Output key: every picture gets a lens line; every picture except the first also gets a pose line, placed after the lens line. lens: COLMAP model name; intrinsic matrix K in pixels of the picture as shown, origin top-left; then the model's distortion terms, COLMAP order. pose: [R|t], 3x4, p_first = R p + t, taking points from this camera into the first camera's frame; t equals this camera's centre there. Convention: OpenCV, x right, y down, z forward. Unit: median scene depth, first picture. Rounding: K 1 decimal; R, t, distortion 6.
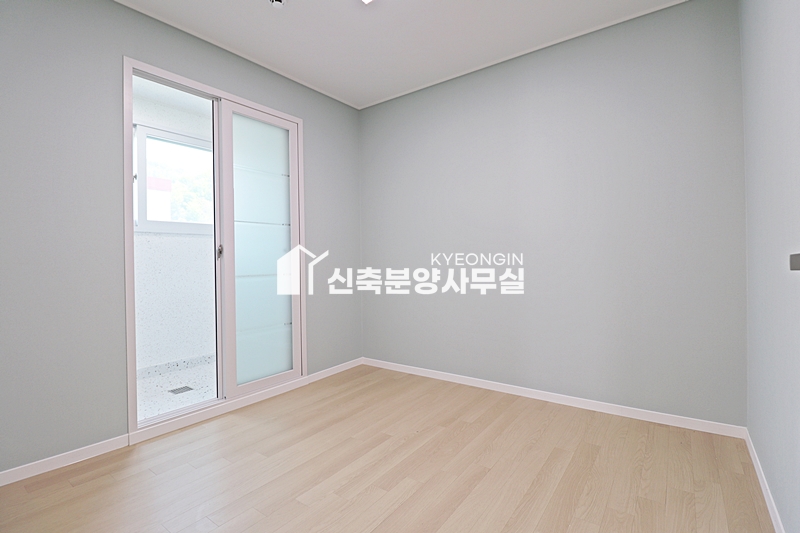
lens RADIAL K [[370.4, 0, 400.4], [0, 370.4, 264.0], [0, 0, 1]] dist [-0.016542, -0.005018]
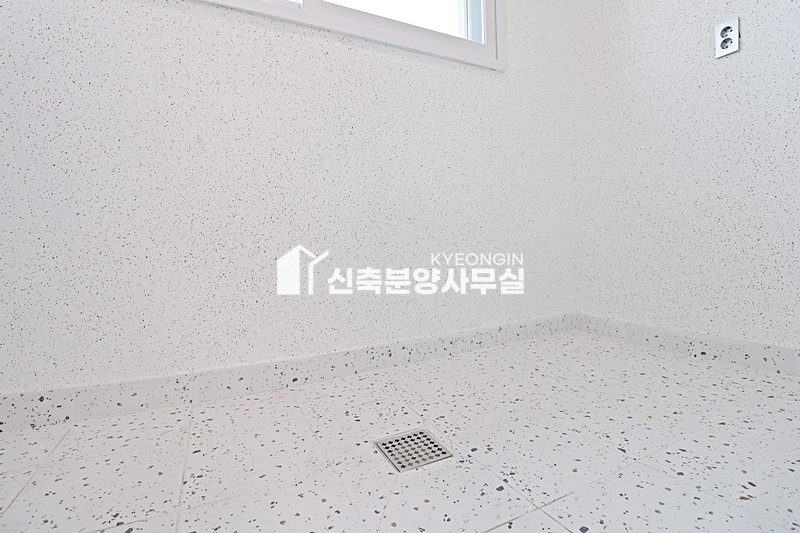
lens RADIAL K [[370.4, 0, 399.7], [0, 370.4, 263.4], [0, 0, 1]] dist [-0.016542, -0.005018]
pose [[0.889334, 0.003751, -0.457243, -0.398471], [0.014982, 0.999190, 0.037335, 0.152308], [0.457013, -0.040054, 0.888558, 0.622946]]
